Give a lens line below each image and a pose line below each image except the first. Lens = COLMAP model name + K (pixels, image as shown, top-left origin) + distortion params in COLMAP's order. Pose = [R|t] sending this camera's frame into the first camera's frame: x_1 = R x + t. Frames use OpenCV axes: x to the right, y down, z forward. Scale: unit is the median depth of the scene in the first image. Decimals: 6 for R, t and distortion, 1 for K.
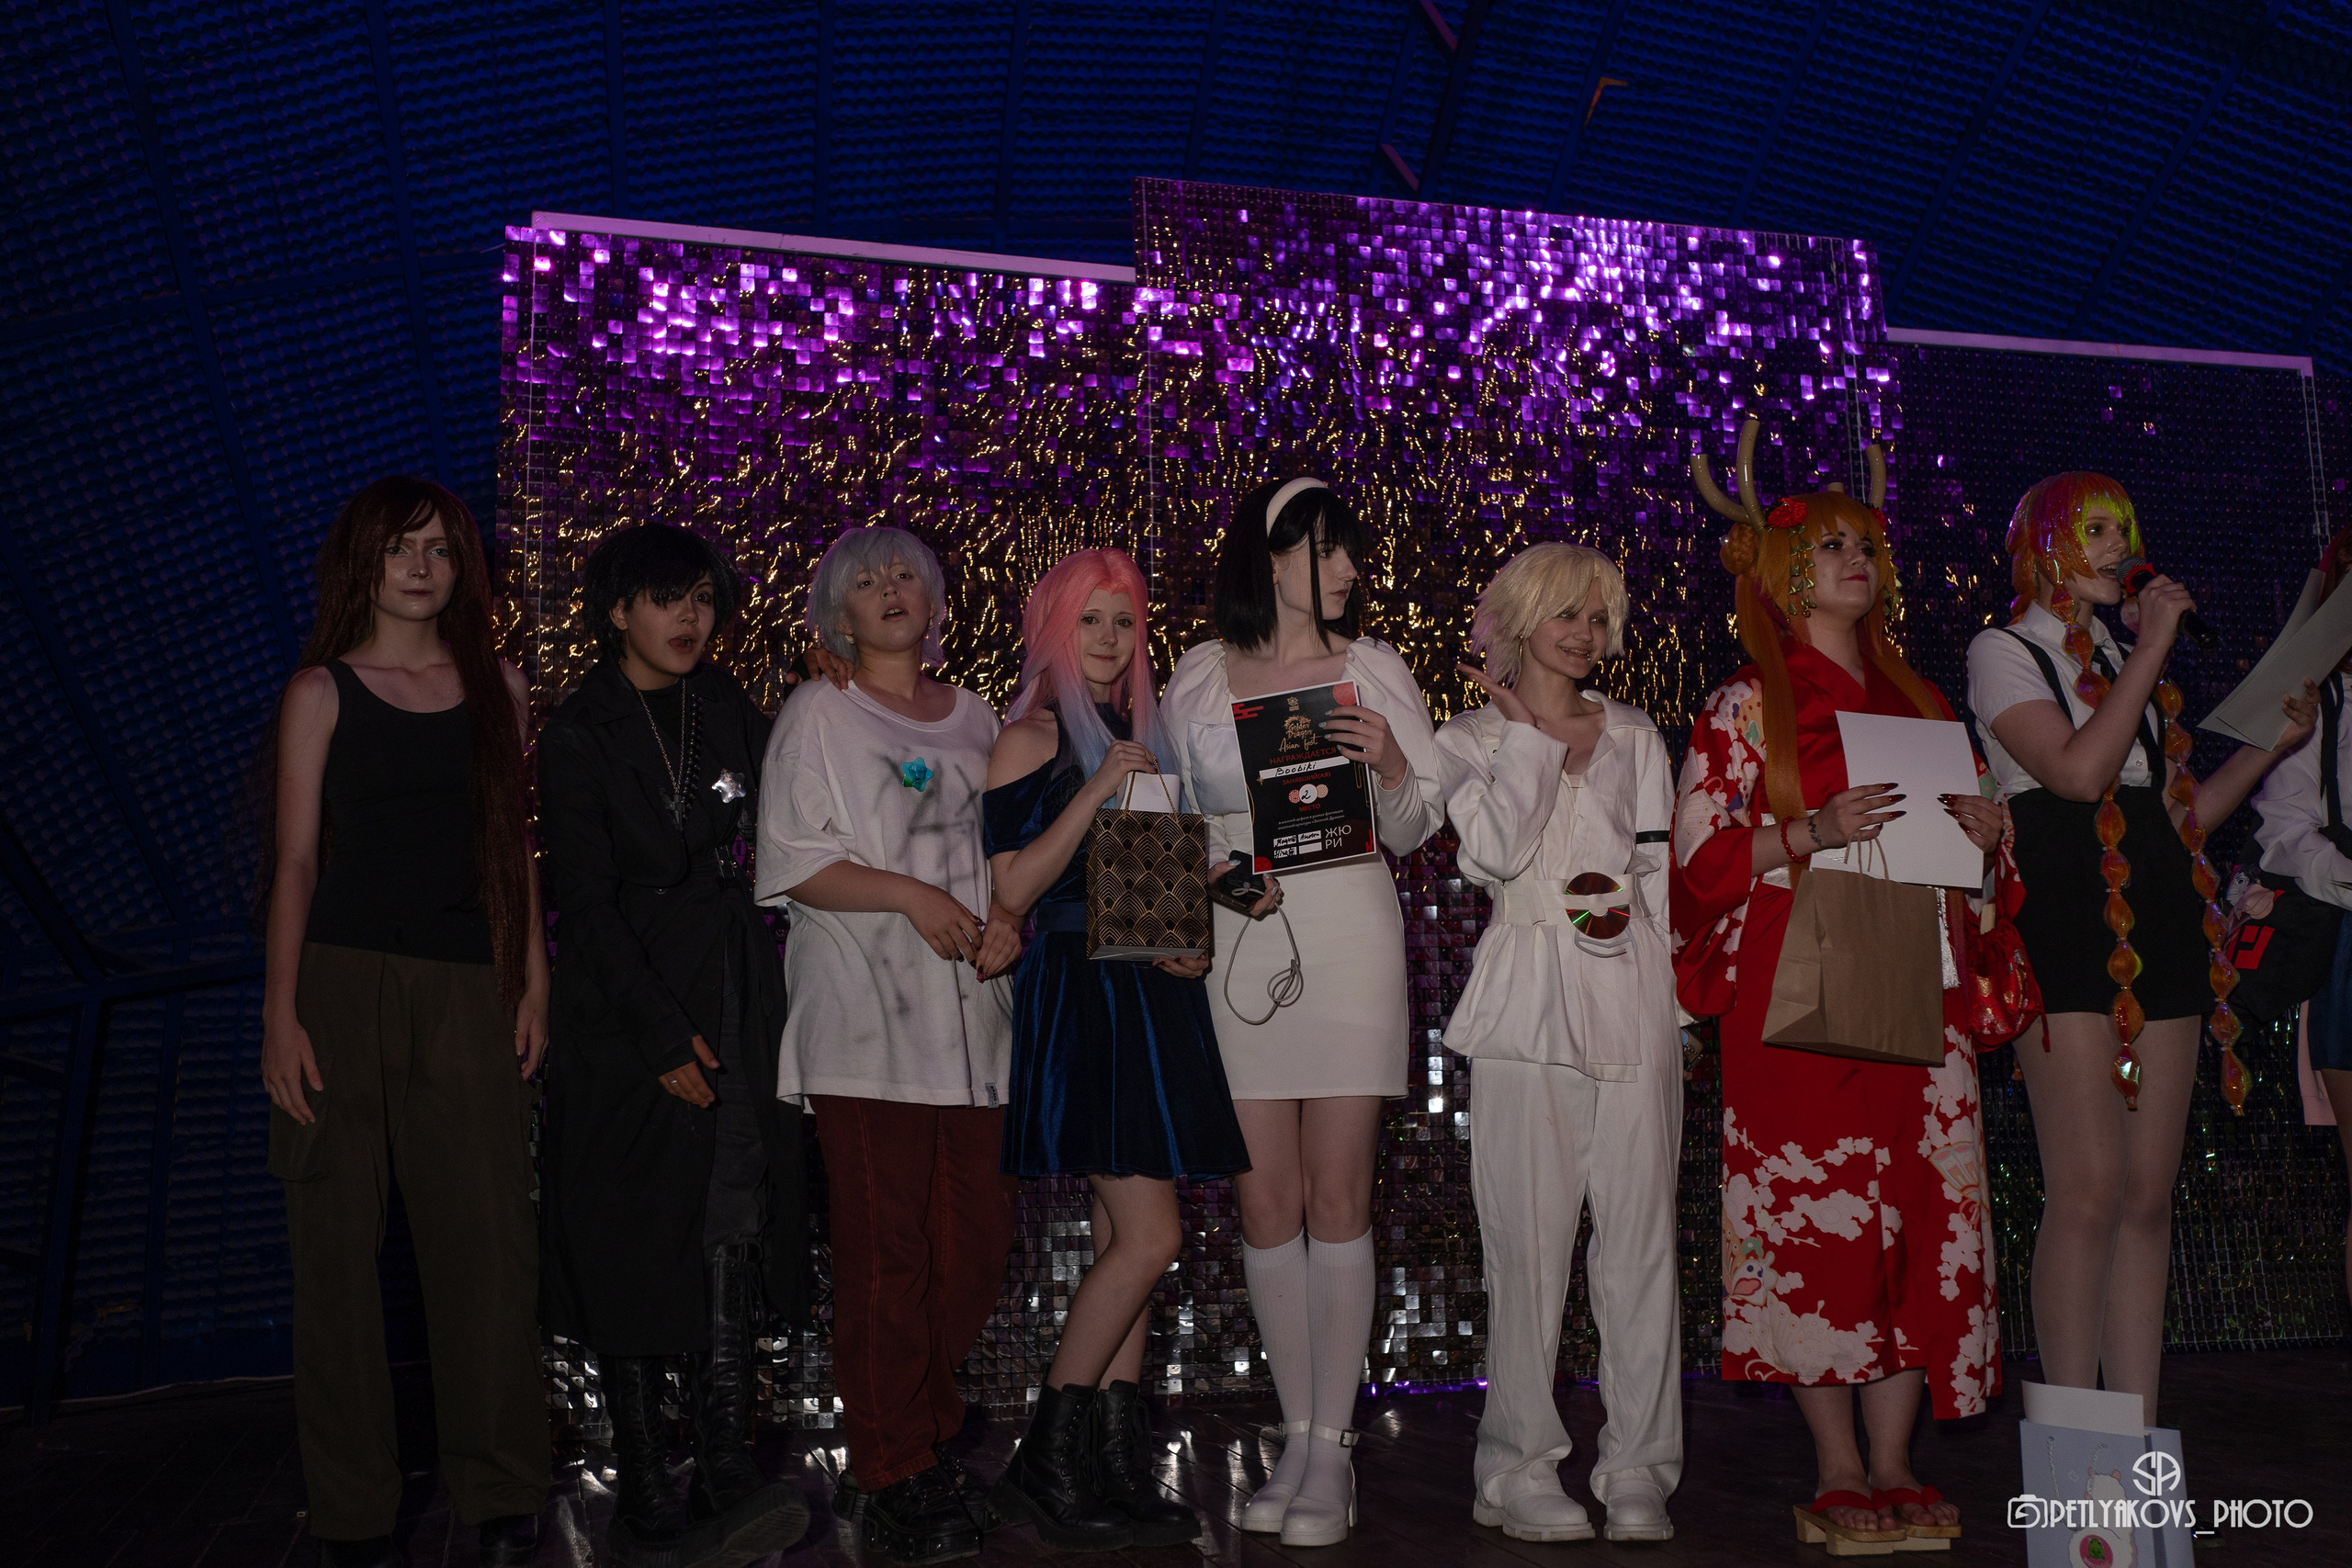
lens RADIAL K [[2412.5, 0, 1146.0], [0, 2412.5, 788.1], [0, 0, 1]] dist [0.031209, 0.000000]
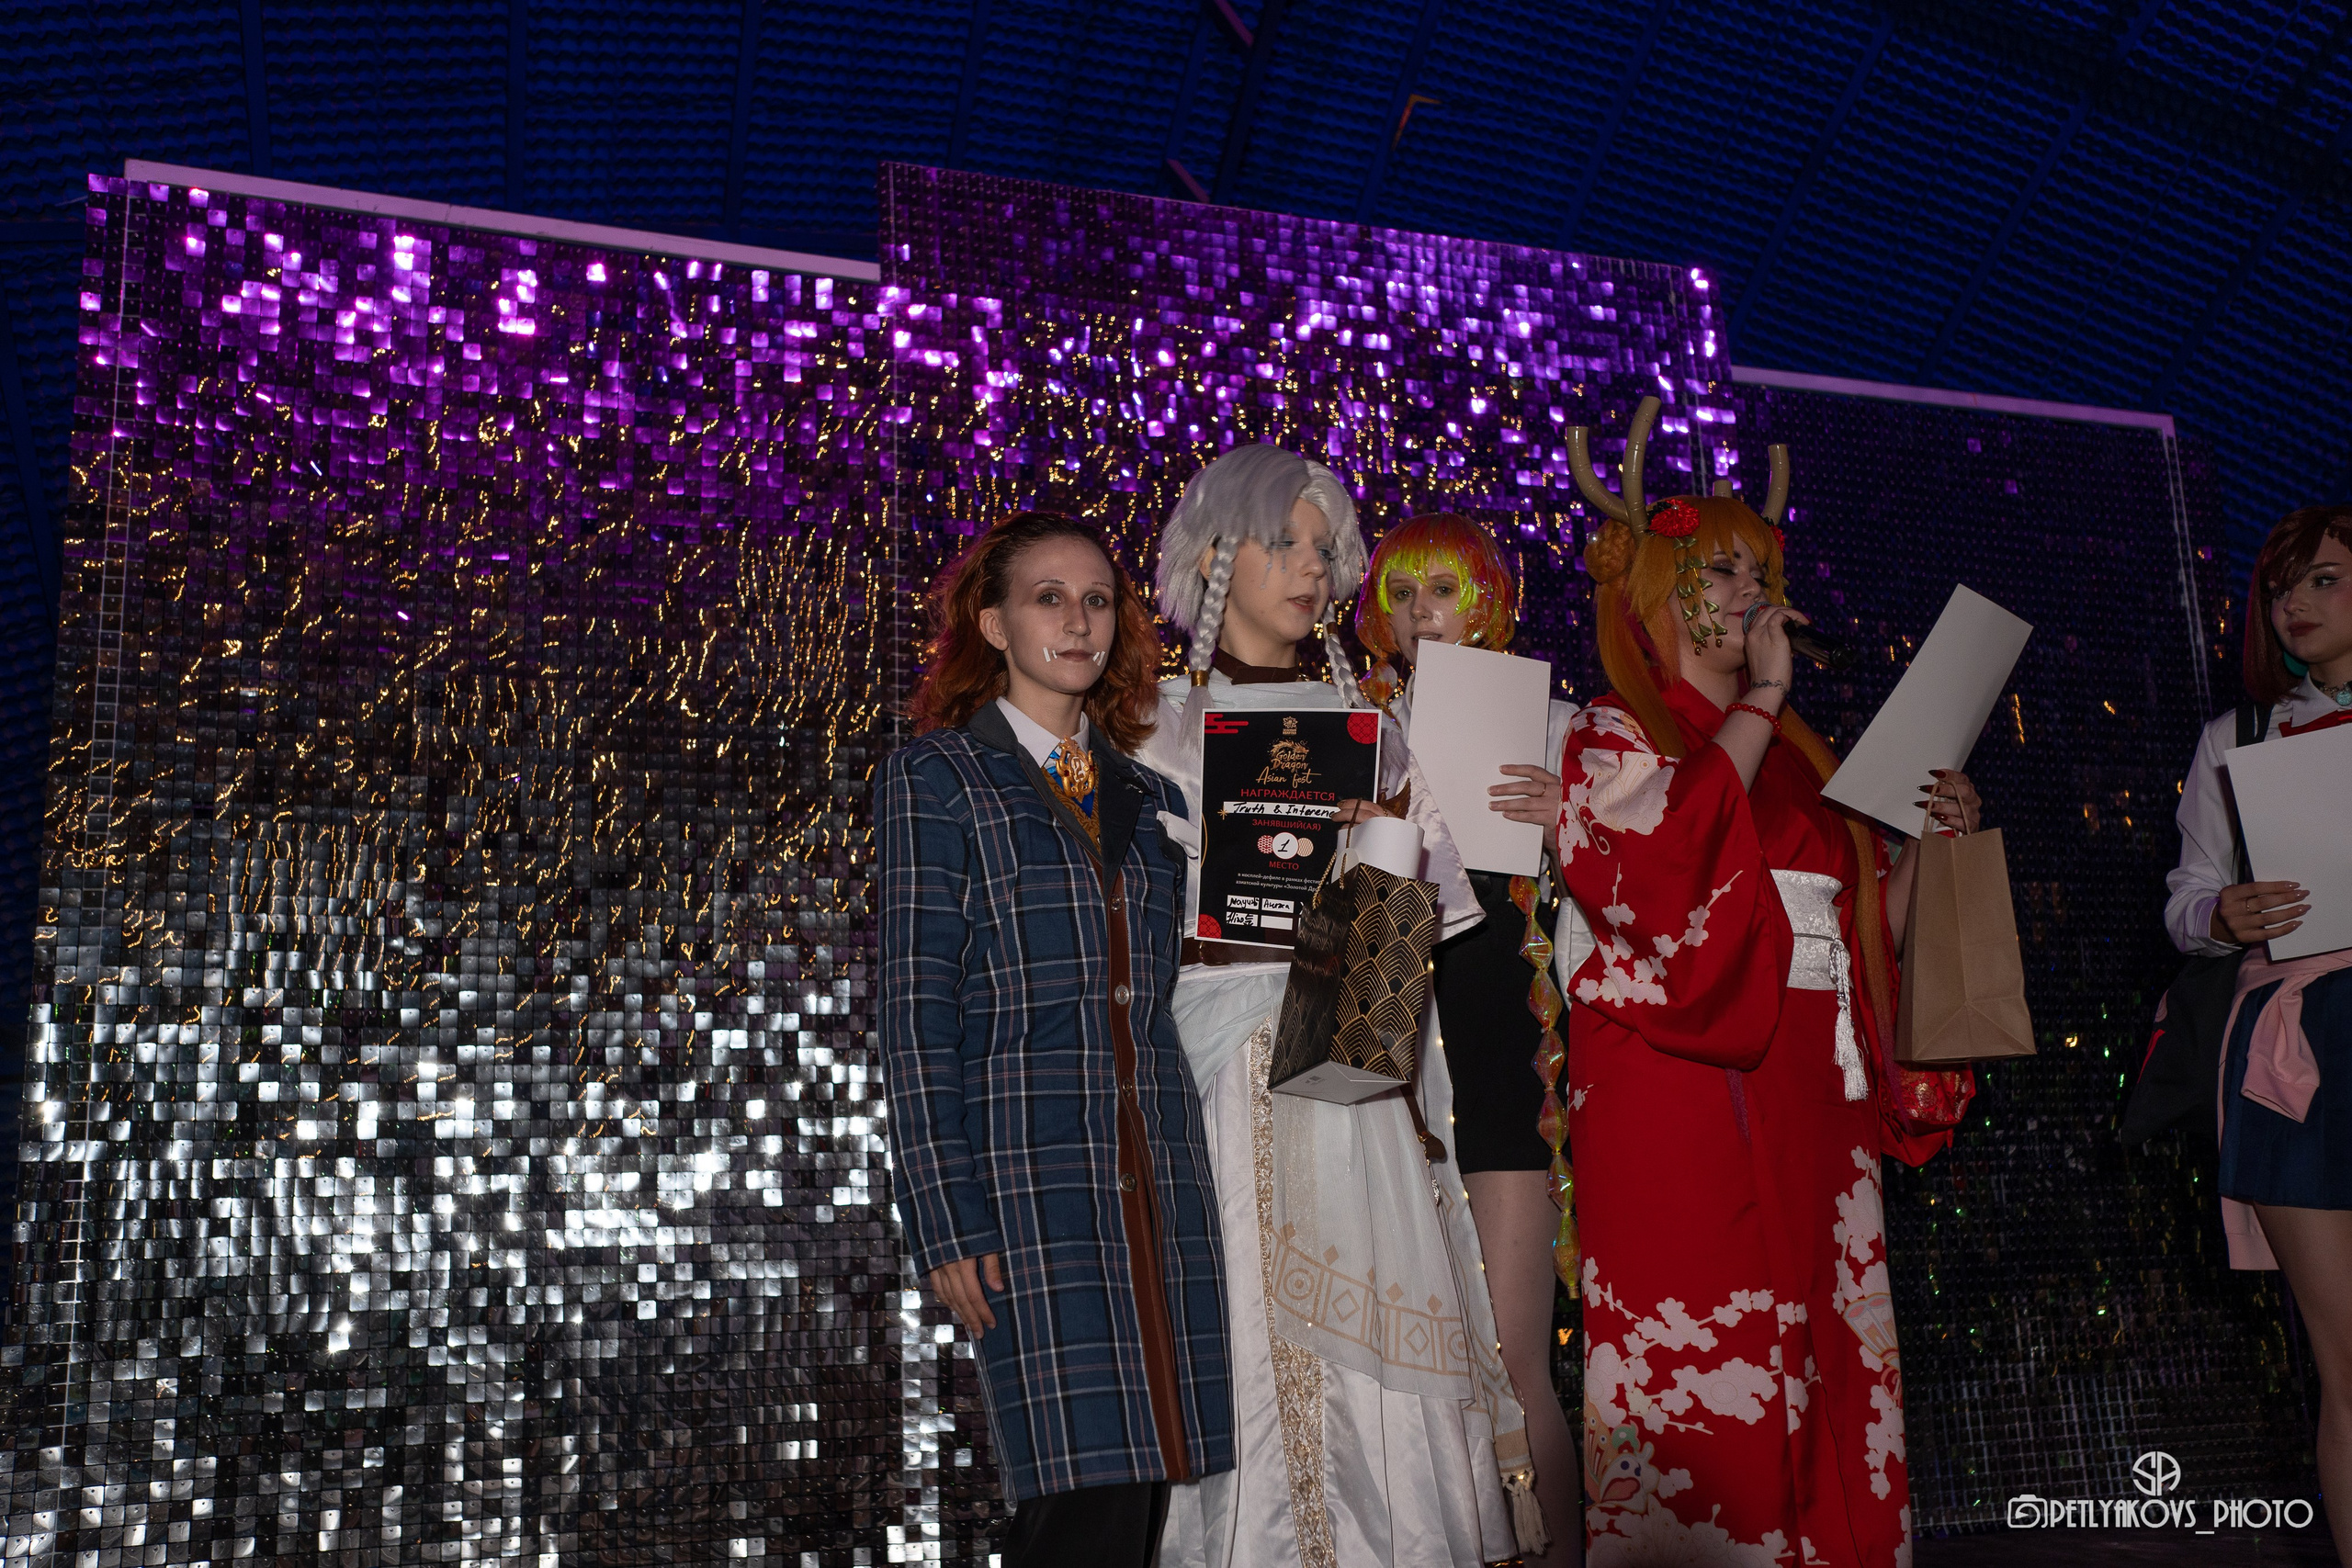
lens RADIAL K [[2412.5, 0, 1196.7], [0, 2412.5, 778.9], [0, 0, 1]] dist [0.031209, 0.000000]
pose [[0.994592, 0.006768, 0.103636, 0.018142], [-0.000702, 0.998290, -0.058459, 0.014300], [-0.103854, 0.058070, 0.992896, 0.138861]]
